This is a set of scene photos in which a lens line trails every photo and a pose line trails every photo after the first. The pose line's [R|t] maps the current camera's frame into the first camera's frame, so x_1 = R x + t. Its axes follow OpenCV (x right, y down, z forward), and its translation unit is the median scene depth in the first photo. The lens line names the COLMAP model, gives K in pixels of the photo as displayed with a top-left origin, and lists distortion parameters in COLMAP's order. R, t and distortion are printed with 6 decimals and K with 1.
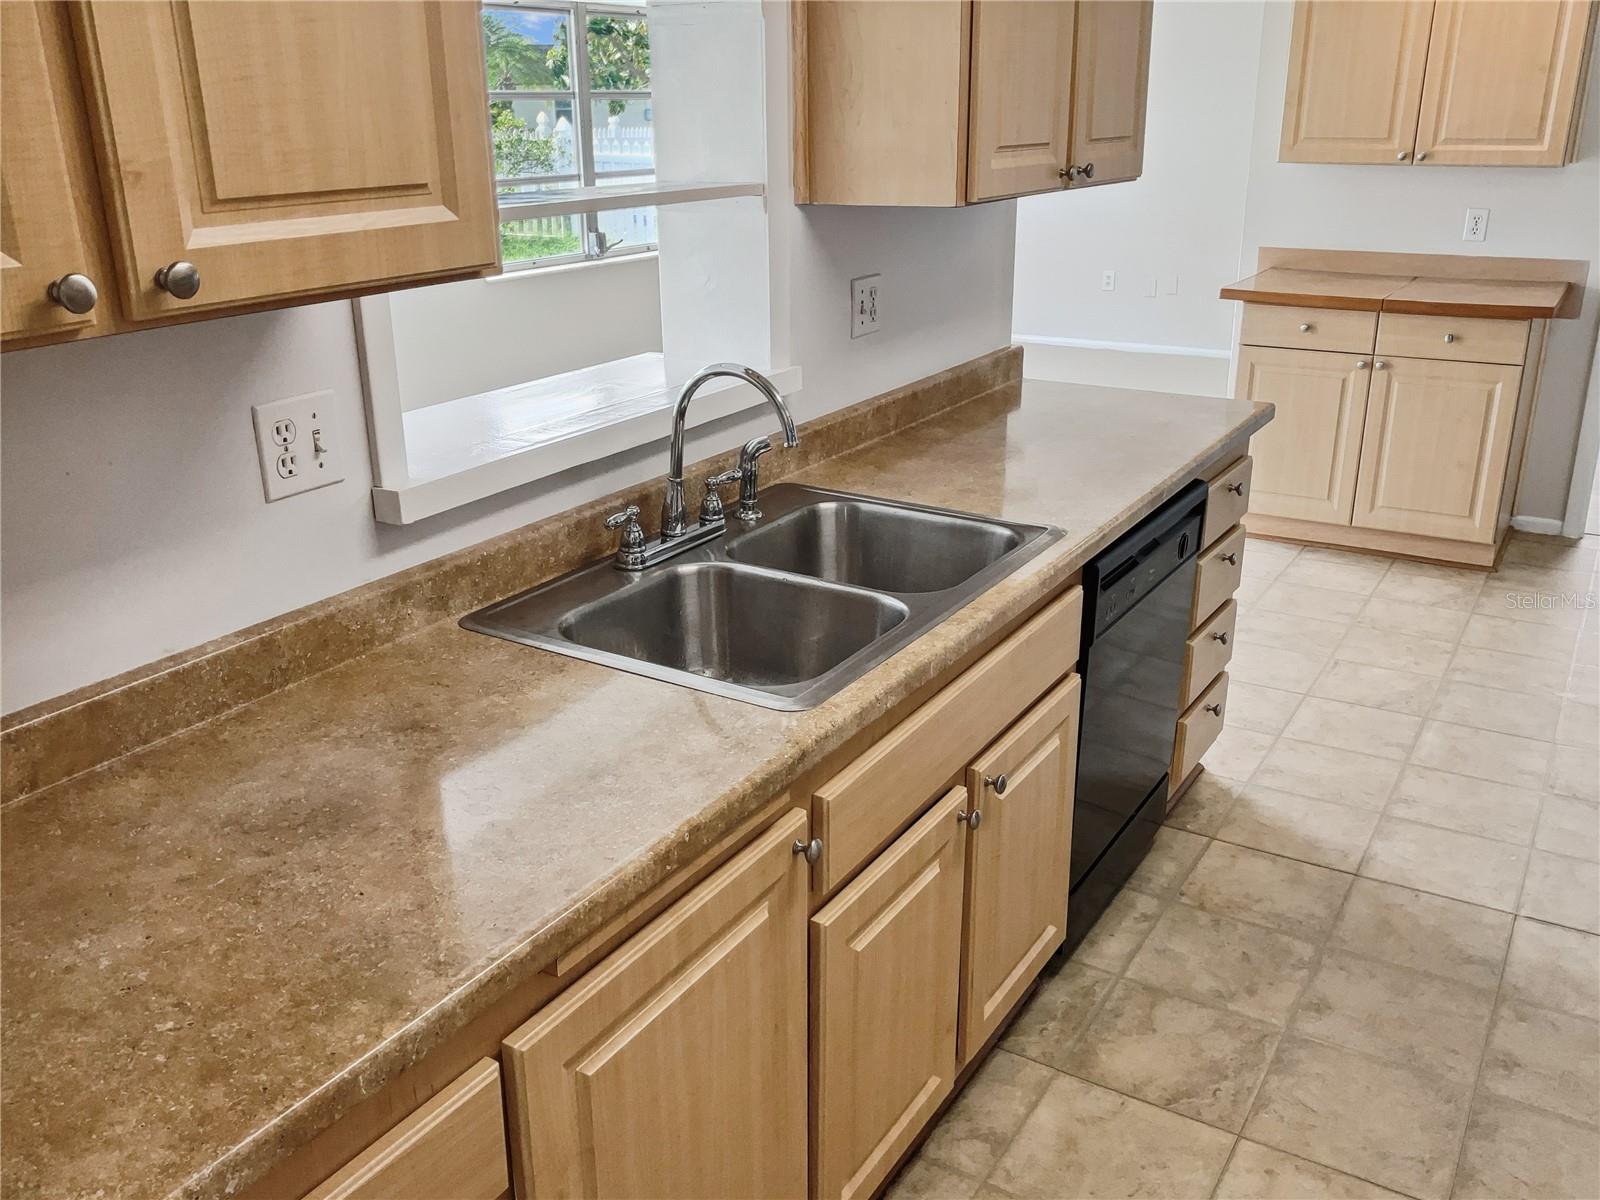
lens RADIAL K [[1377.8, 0, 800.0], [0, 1377.8, 600.0], [0, 0, 1]] dist [0.037007, -0.078173]
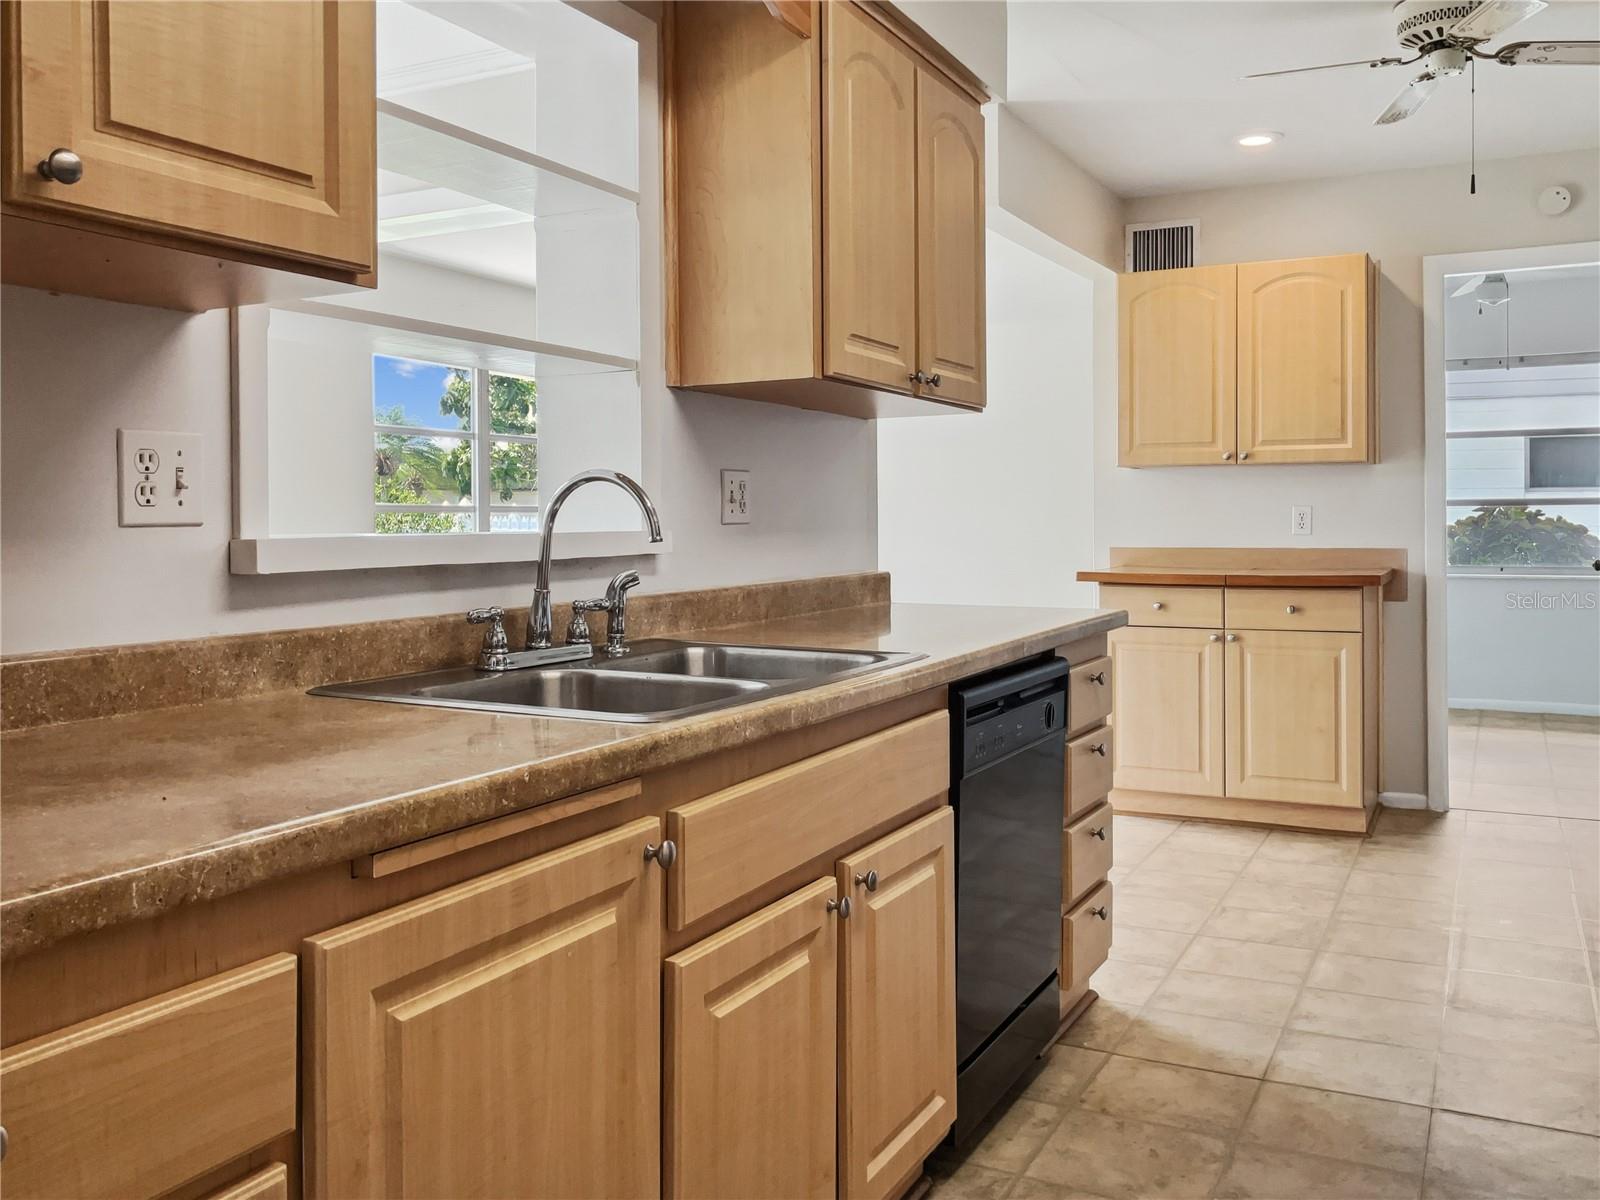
lens RADIAL K [[1368.3, 0, 794.2], [0, 1368.3, 530.0], [0, 0, 1]] dist [0.015187, -0.019311]
pose [[0.997260, 0.002538, 0.073929, 0.015759], [0.022318, 0.942515, -0.333417, 0.164812], [-0.070525, 0.334153, 0.939876, 0.023025]]
